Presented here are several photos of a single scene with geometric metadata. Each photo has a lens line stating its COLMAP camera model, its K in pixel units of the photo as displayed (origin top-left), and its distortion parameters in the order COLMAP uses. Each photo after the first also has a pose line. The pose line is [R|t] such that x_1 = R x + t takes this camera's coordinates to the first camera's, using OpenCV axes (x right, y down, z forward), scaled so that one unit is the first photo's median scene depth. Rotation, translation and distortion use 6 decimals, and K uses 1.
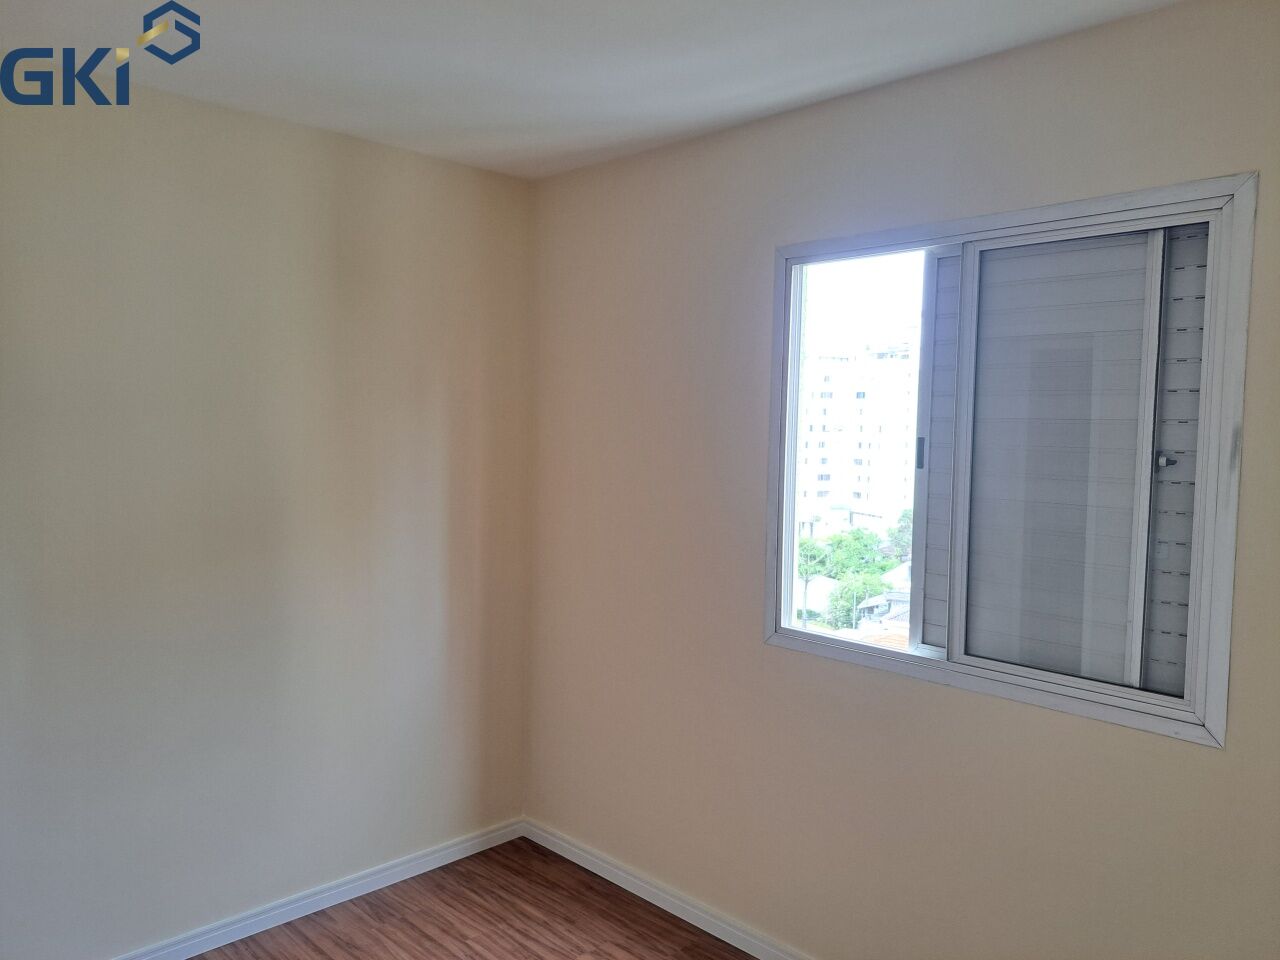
lens RADIAL K [[927.1, 0, 640.0], [0, 927.1, 480.0], [0, 0, 1]] dist [0.065562, -0.064106]
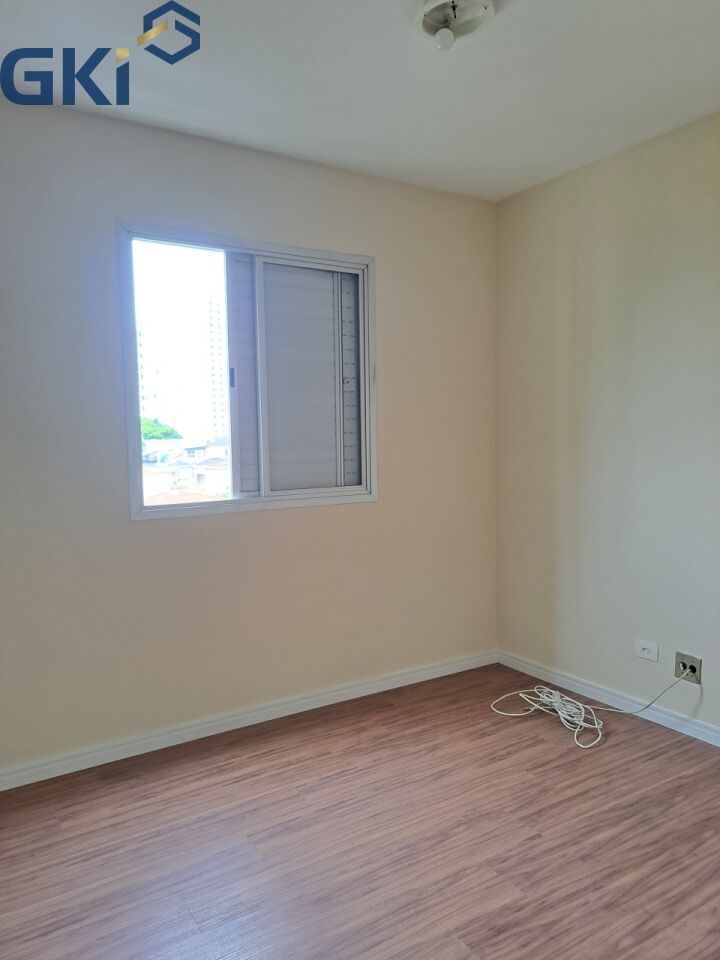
lens RADIAL K [[695.3, 0, 360.0], [0, 695.3, 480.0], [0, 0, 1]] dist [0.065562, -0.064106]
pose [[0.218188, -0.097328, 0.971041, -0.867368], [0.077378, 0.993607, 0.082203, 0.066896], [-0.972834, 0.057202, 0.224325, 0.510606]]
